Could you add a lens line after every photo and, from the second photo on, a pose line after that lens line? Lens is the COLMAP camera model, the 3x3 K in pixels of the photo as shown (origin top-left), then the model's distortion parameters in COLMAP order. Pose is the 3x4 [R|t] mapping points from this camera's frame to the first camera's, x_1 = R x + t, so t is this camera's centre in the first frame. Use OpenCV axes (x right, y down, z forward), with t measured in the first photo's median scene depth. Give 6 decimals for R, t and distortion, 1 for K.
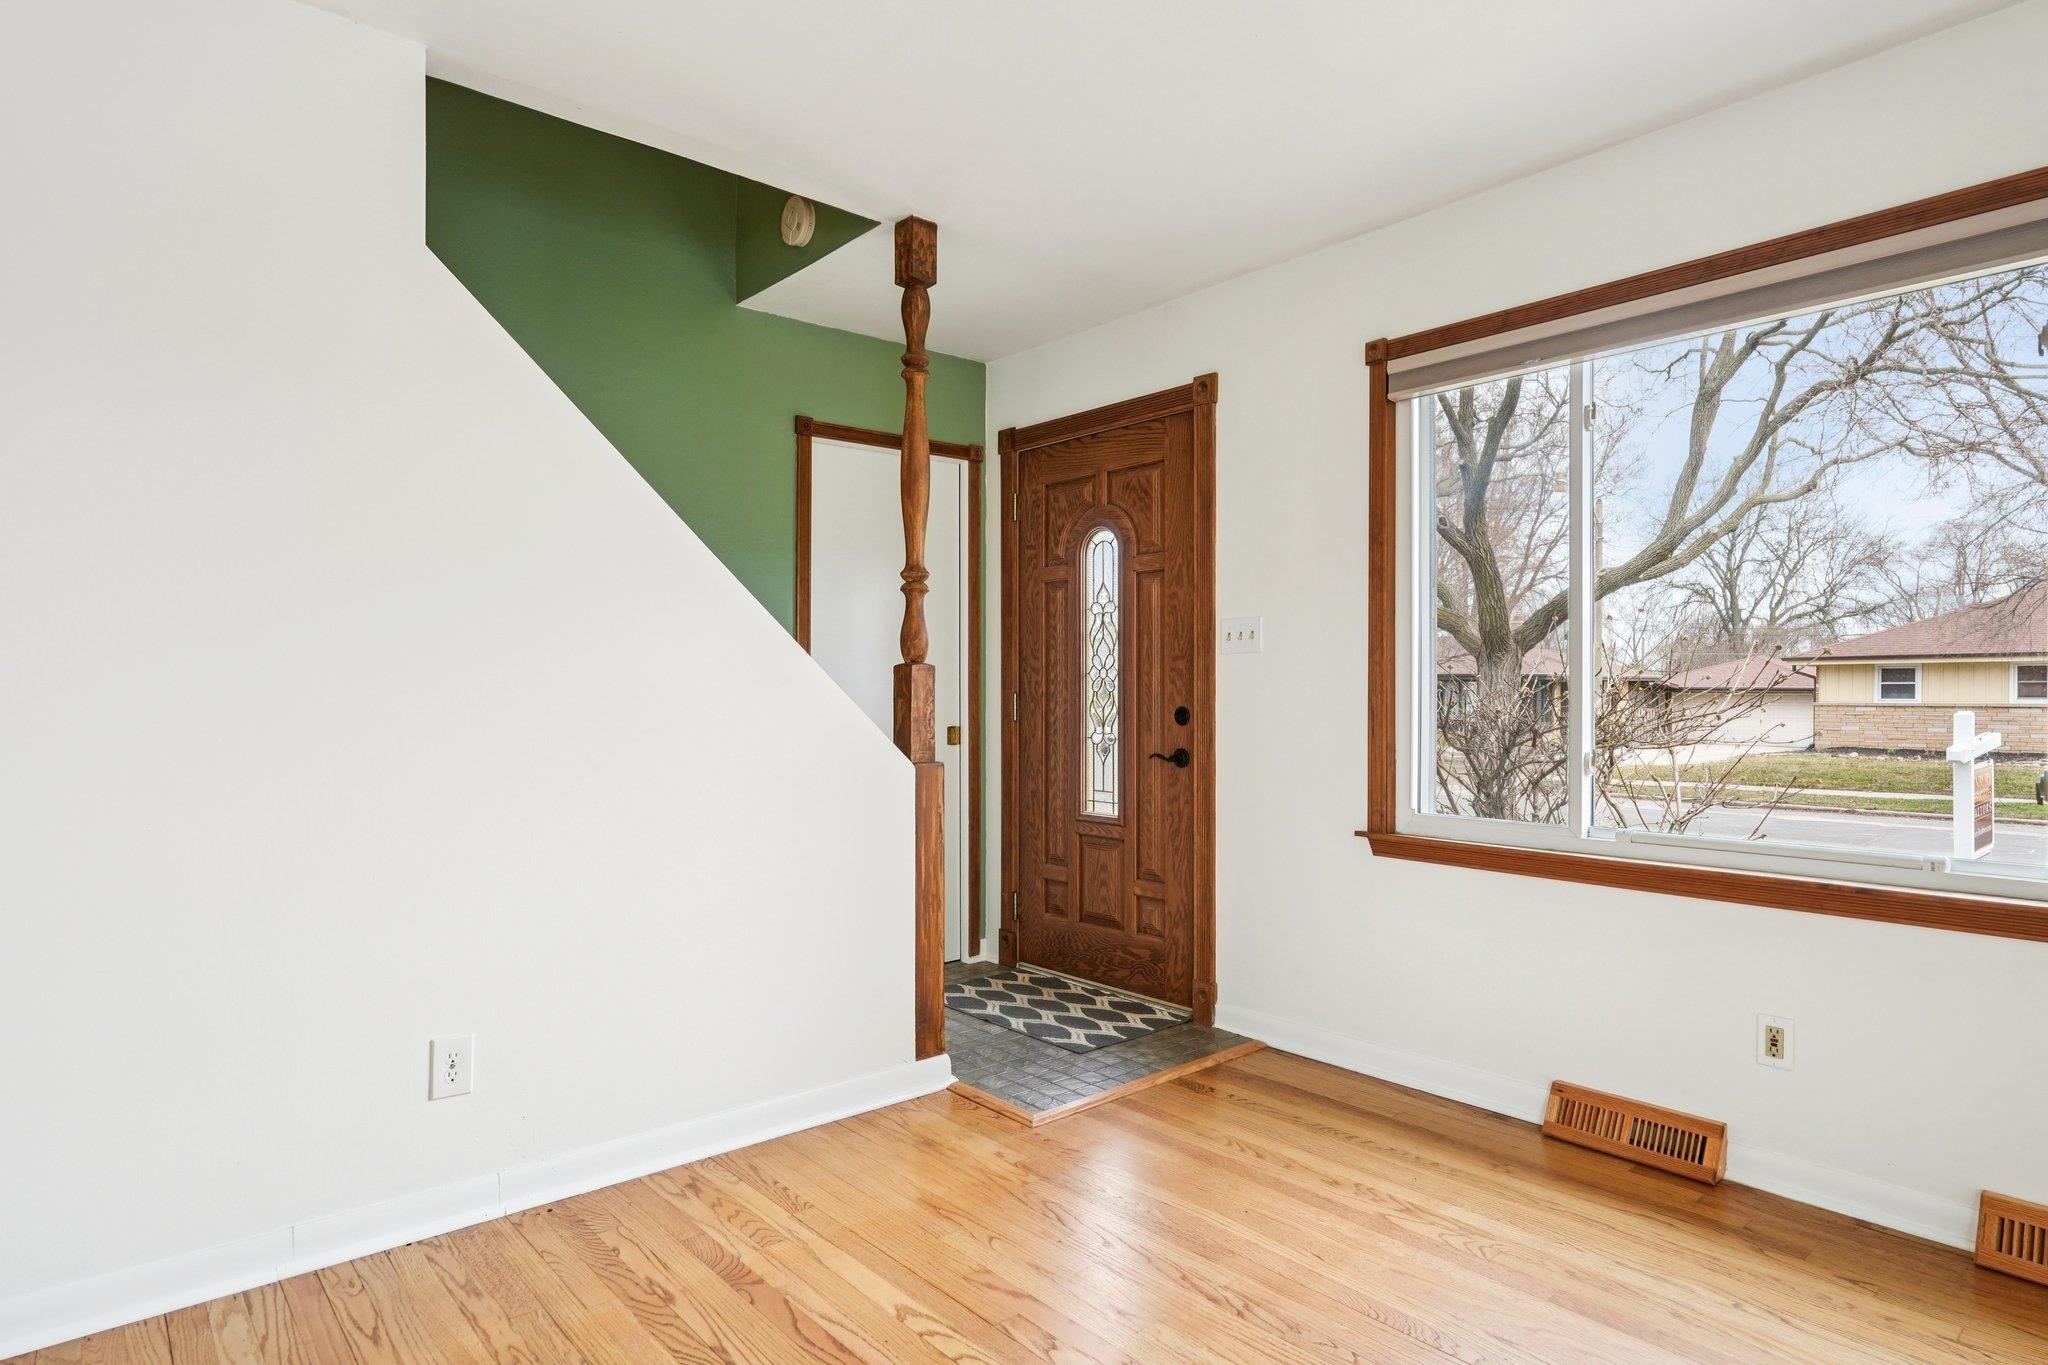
lens RADIAL K [[1118.2, 0, 1018.7], [0, 1118.2, 695.6], [0, 0, 1]] dist [-0.005402, 0.001934]
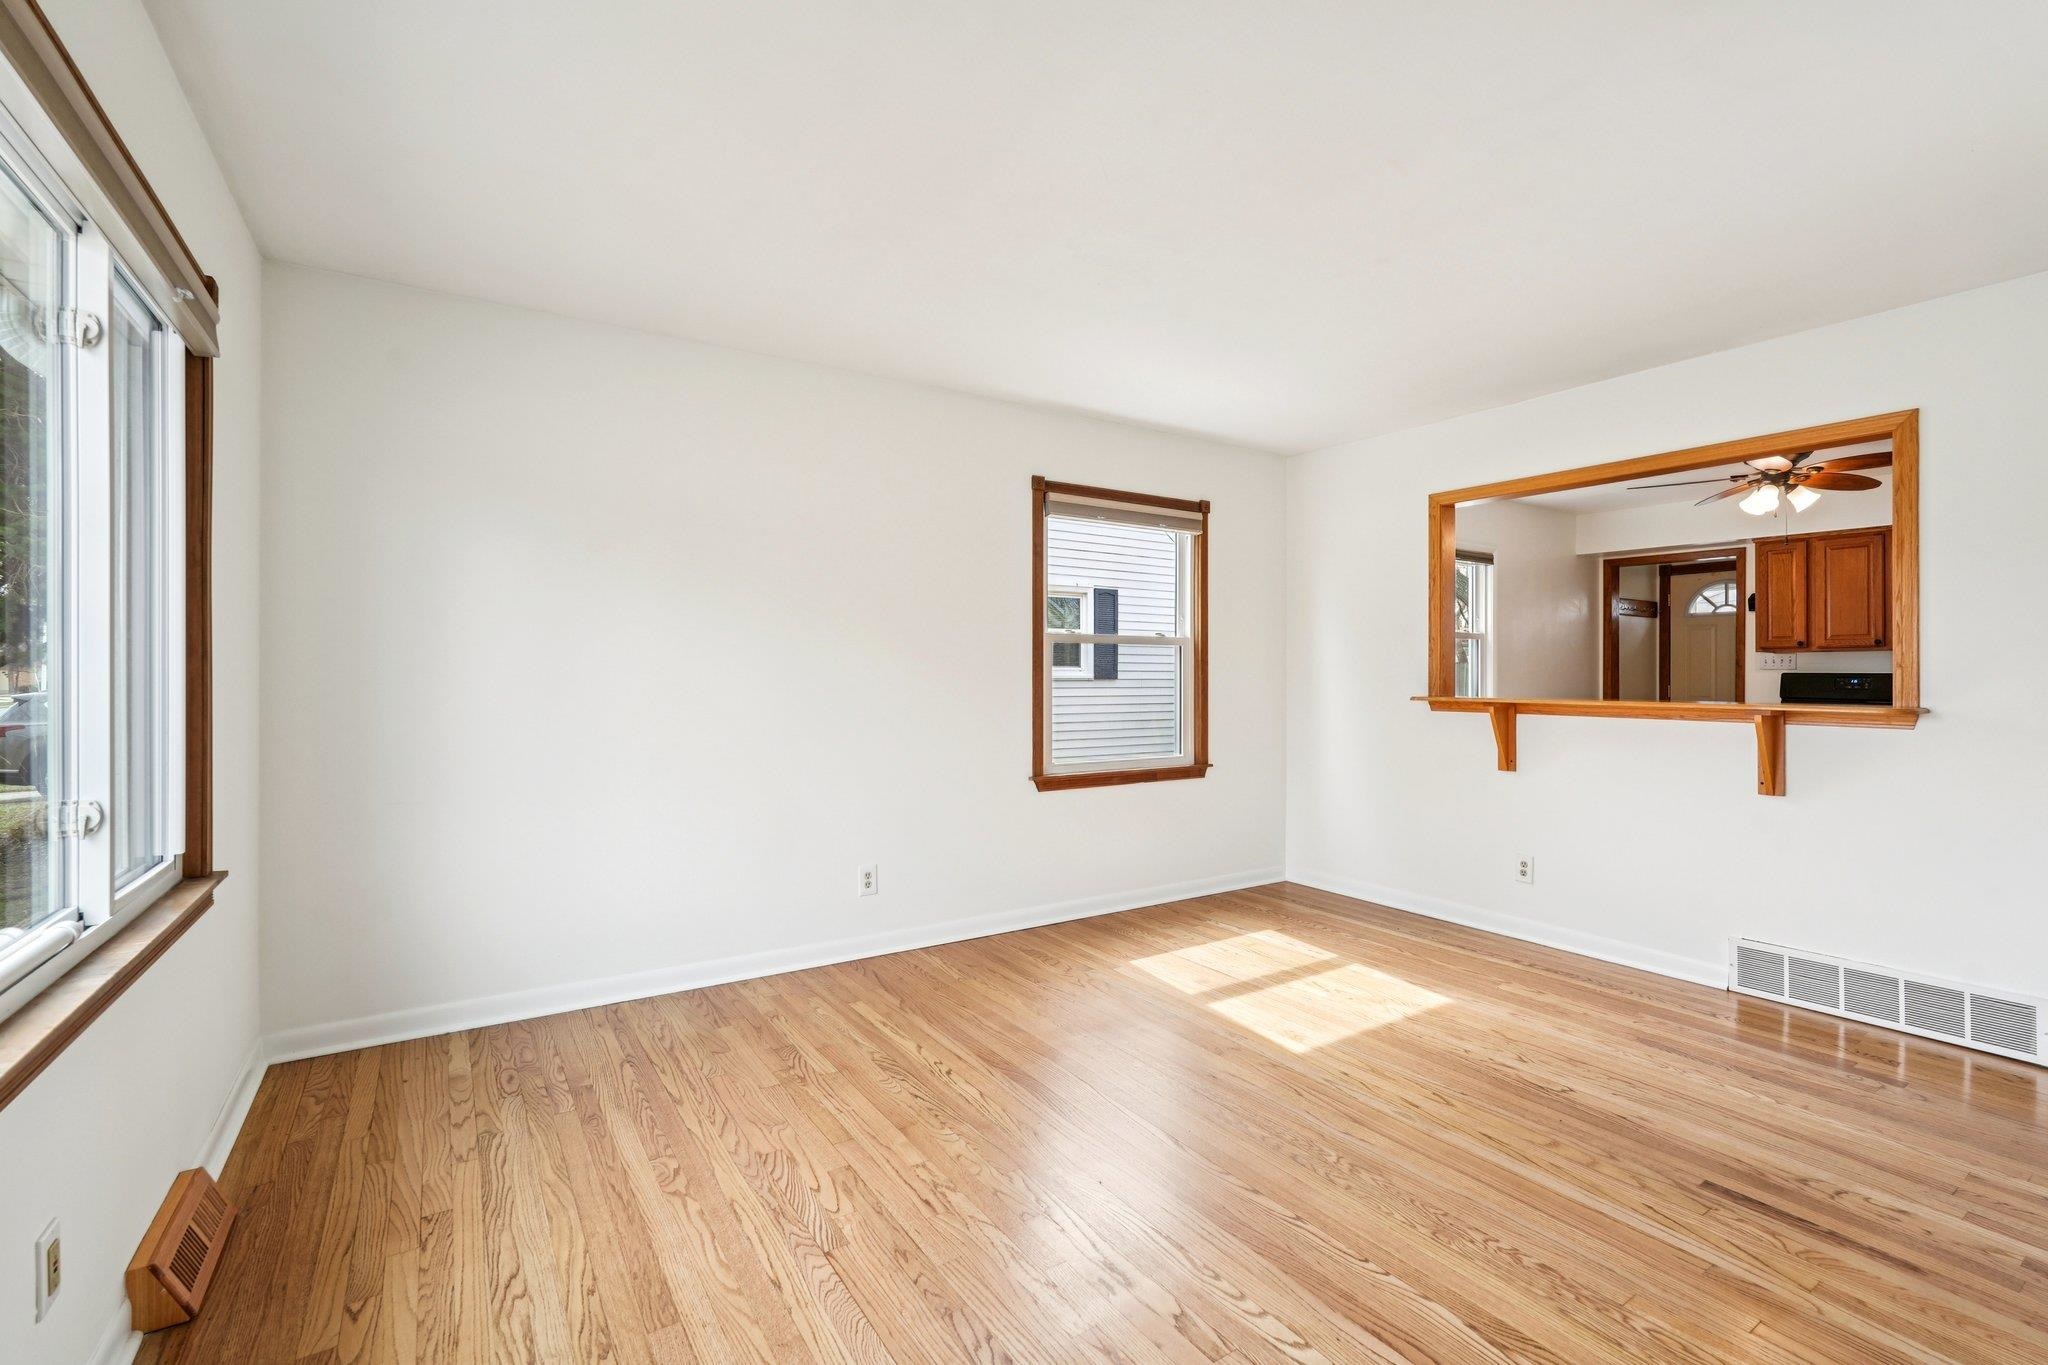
lens RADIAL K [[894.0, 0, 1025.6], [0, 894.0, 700.0], [0, 0, 1]] dist [-0.026624, 0.011789]
pose [[-0.991456, -0.006928, 0.130261, 0.039120], [-0.003094, 0.999557, 0.029610, -0.025987], [-0.130408, 0.028954, -0.991037, 1.048797]]
